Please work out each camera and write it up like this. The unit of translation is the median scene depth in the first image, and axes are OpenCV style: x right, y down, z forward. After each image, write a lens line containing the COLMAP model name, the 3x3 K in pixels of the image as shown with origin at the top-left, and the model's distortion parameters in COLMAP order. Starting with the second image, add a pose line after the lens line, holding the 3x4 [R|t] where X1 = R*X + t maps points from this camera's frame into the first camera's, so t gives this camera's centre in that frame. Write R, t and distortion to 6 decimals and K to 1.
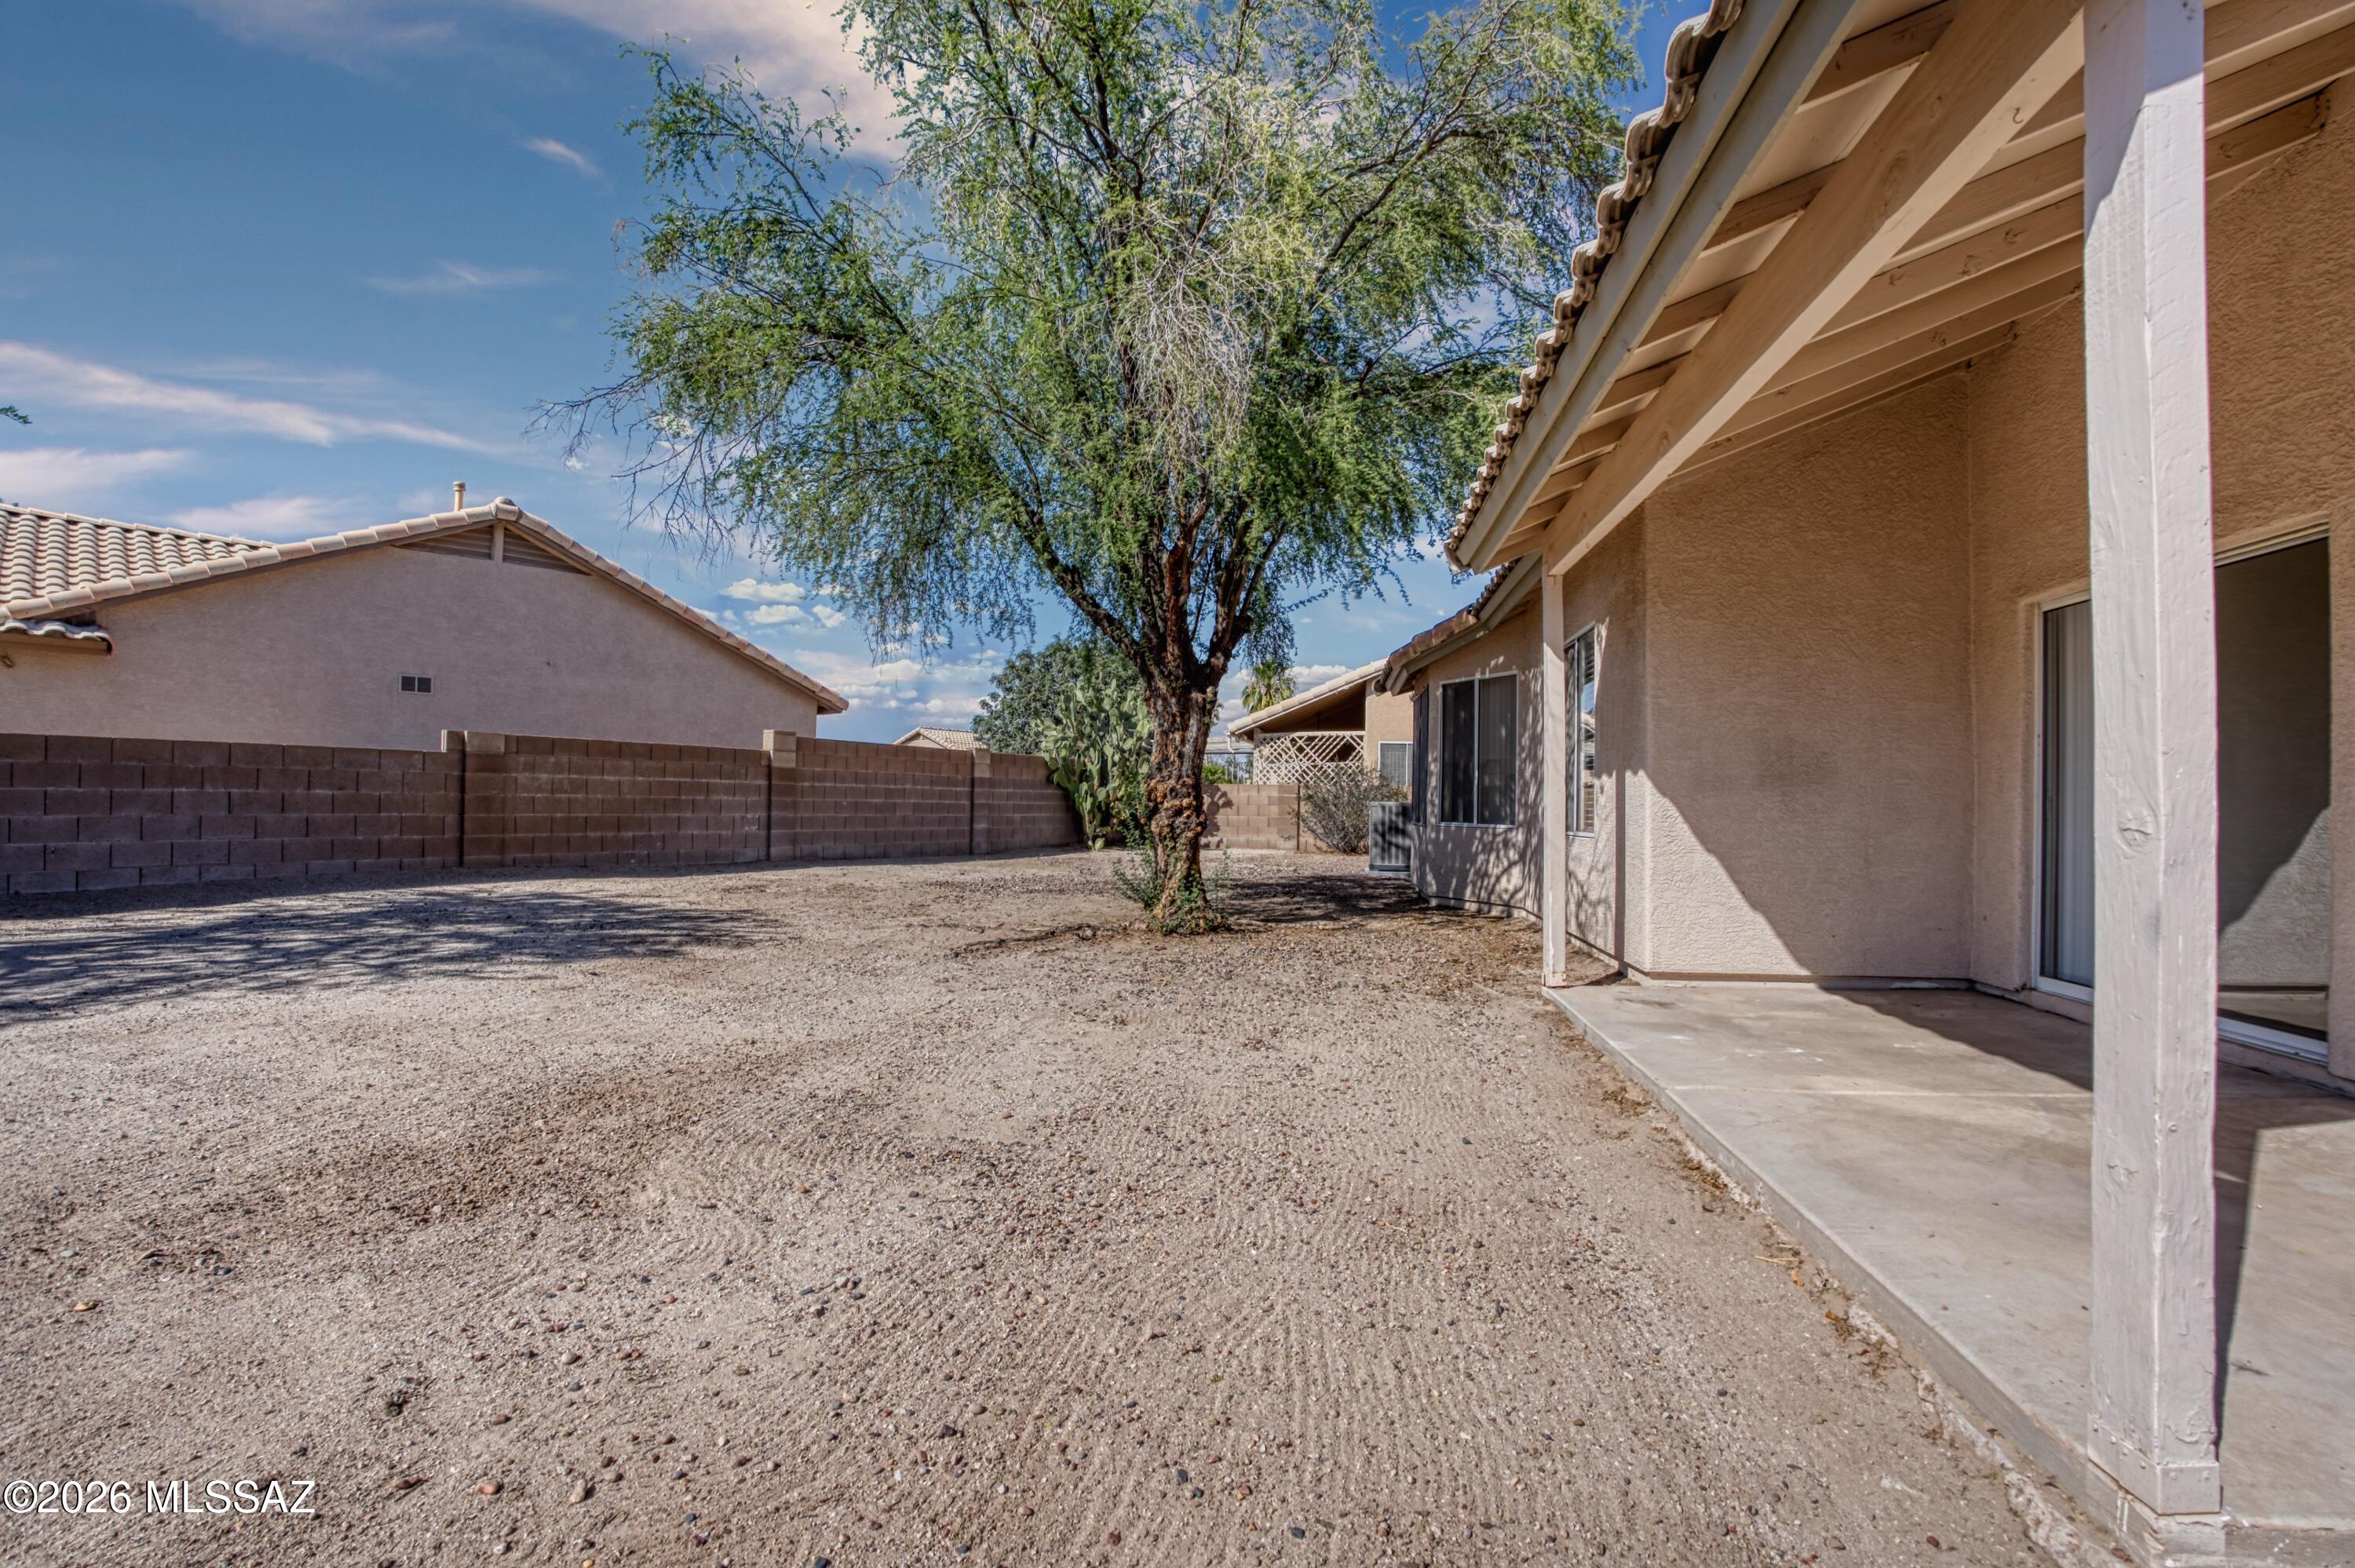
lens RADIAL K [[1068.4, 0, 1174.4], [0, 1068.4, 789.1], [0, 0, 1]] dist [-0.083623, 0.018063]
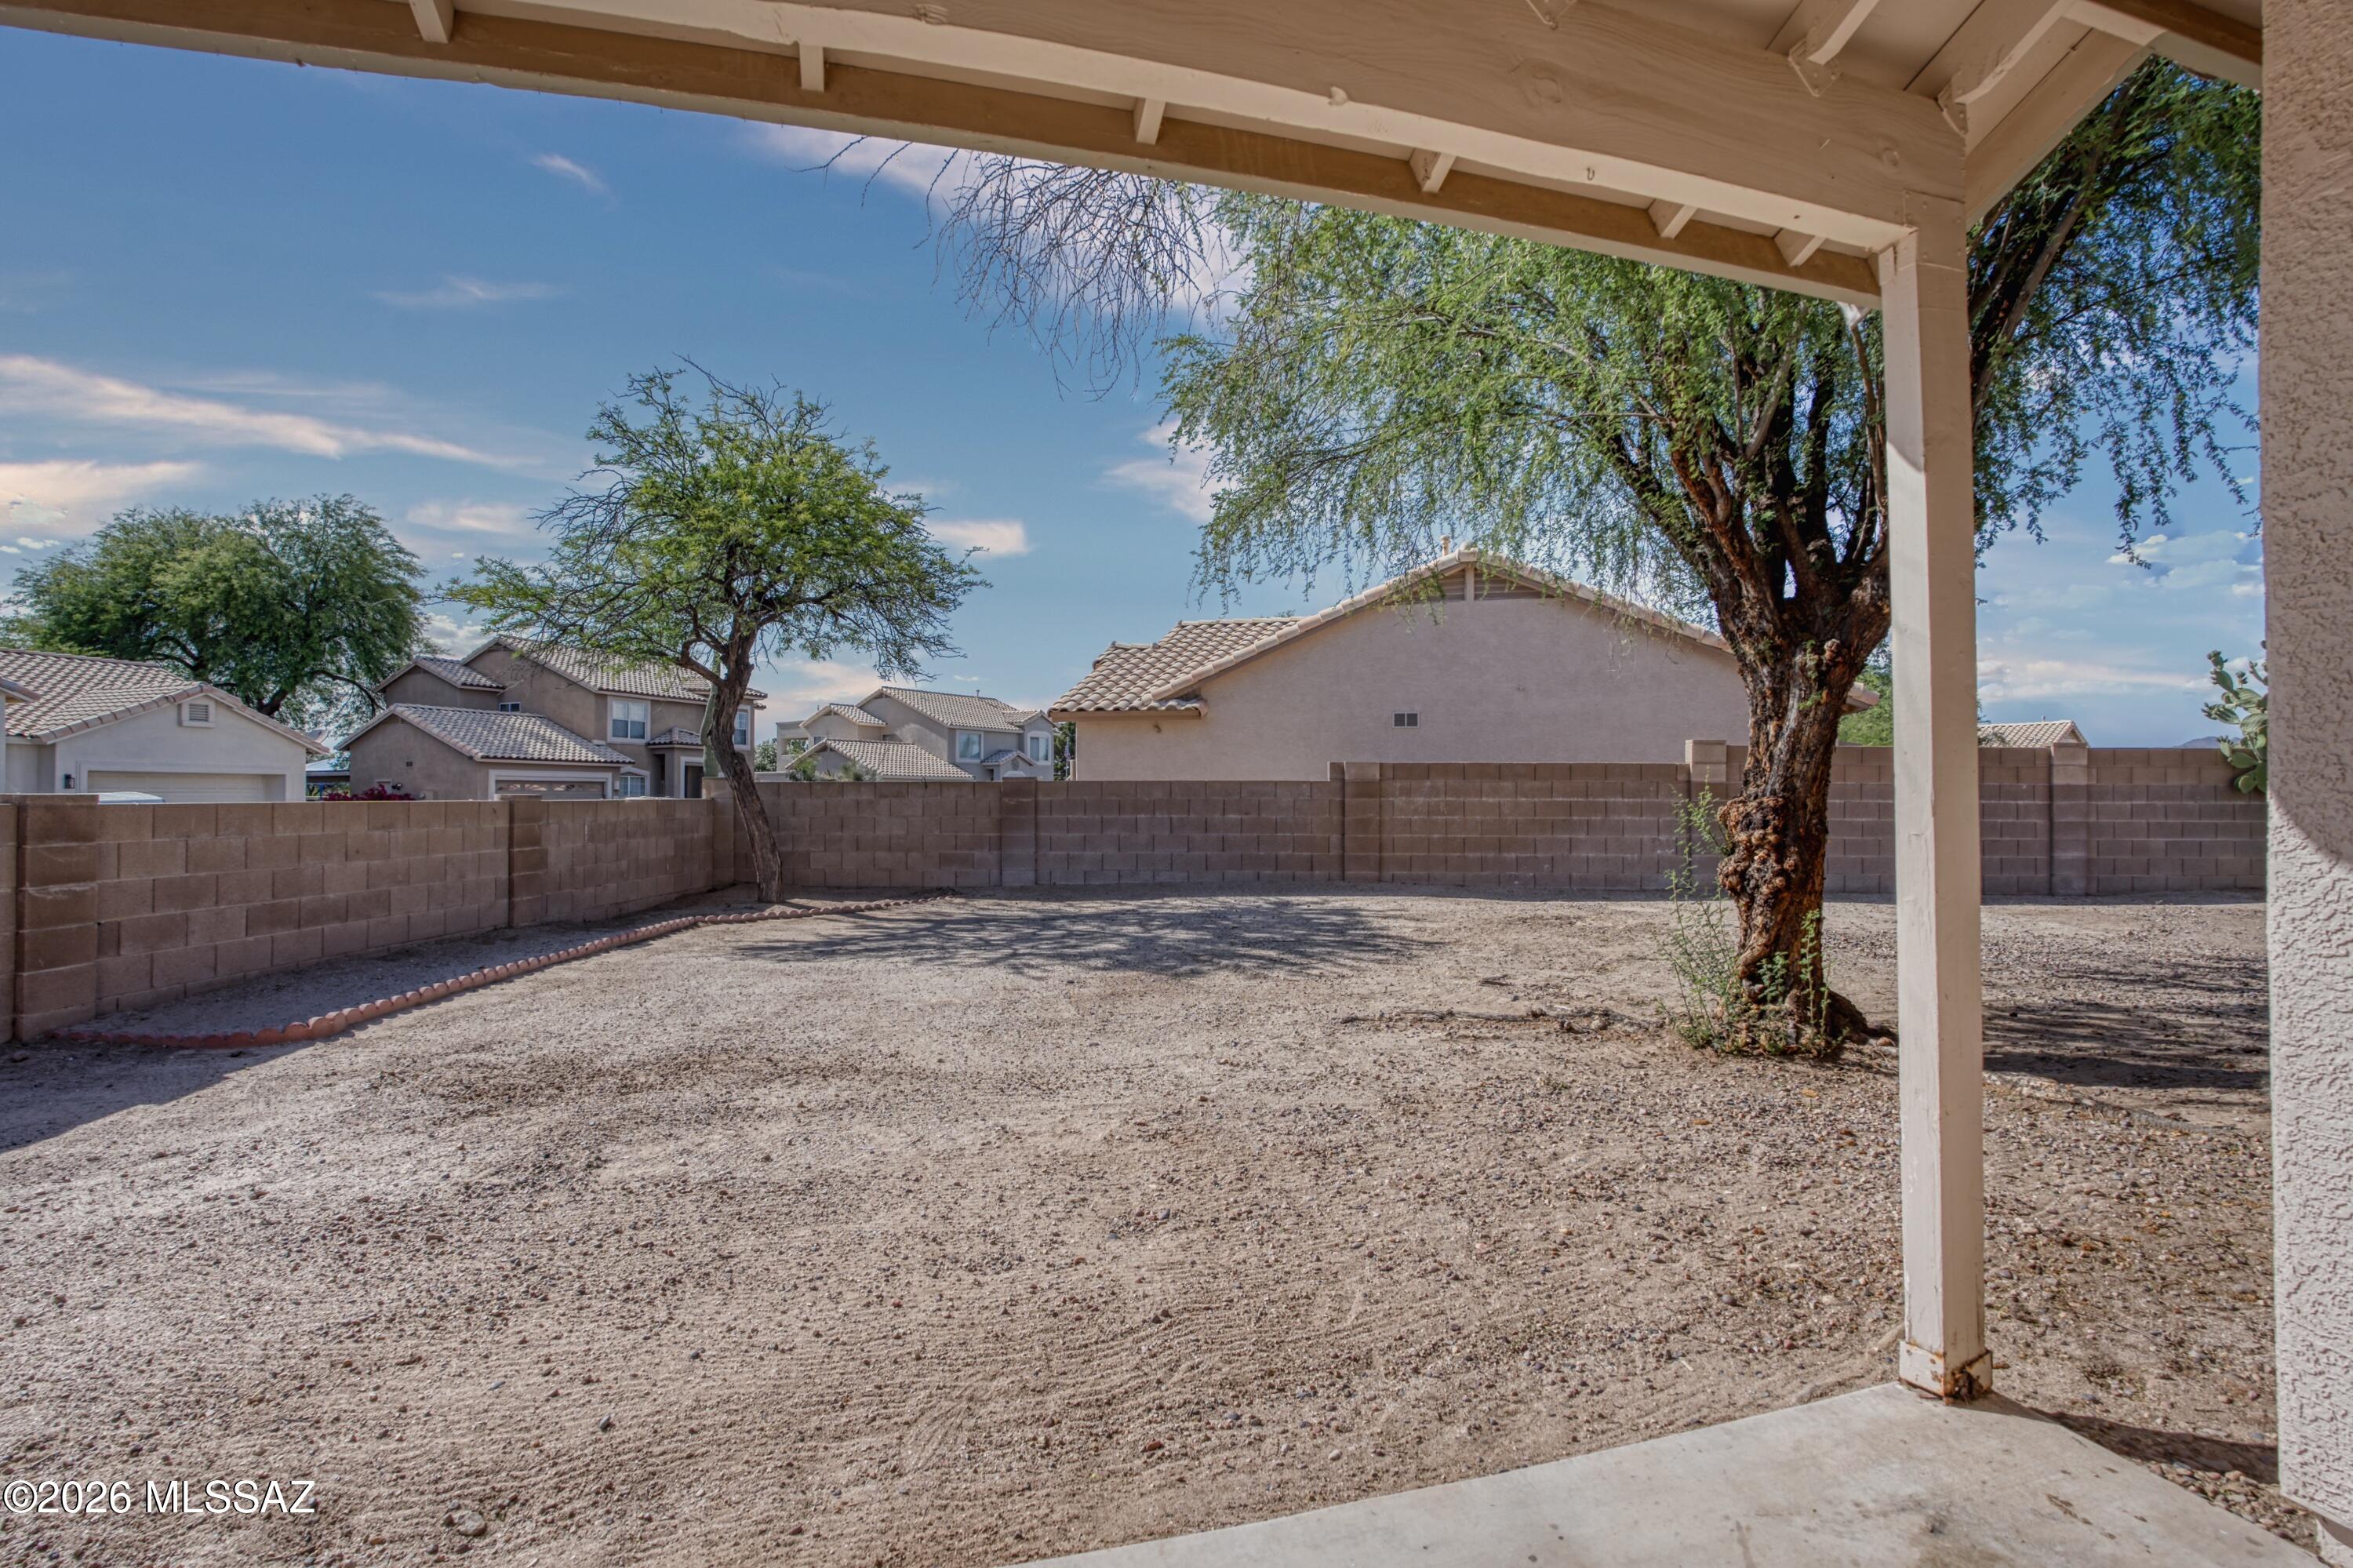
lens RADIAL K [[1067.7, 0, 1173.4], [0, 1067.7, 789.0], [0, 0, 1]] dist [-0.083623, 0.018063]
pose [[0.421897, -0.023359, -0.906343, 0.272793], [0.013274, 0.999720, -0.019586, -0.004869], [0.906547, -0.003767, 0.422089, 0.296840]]
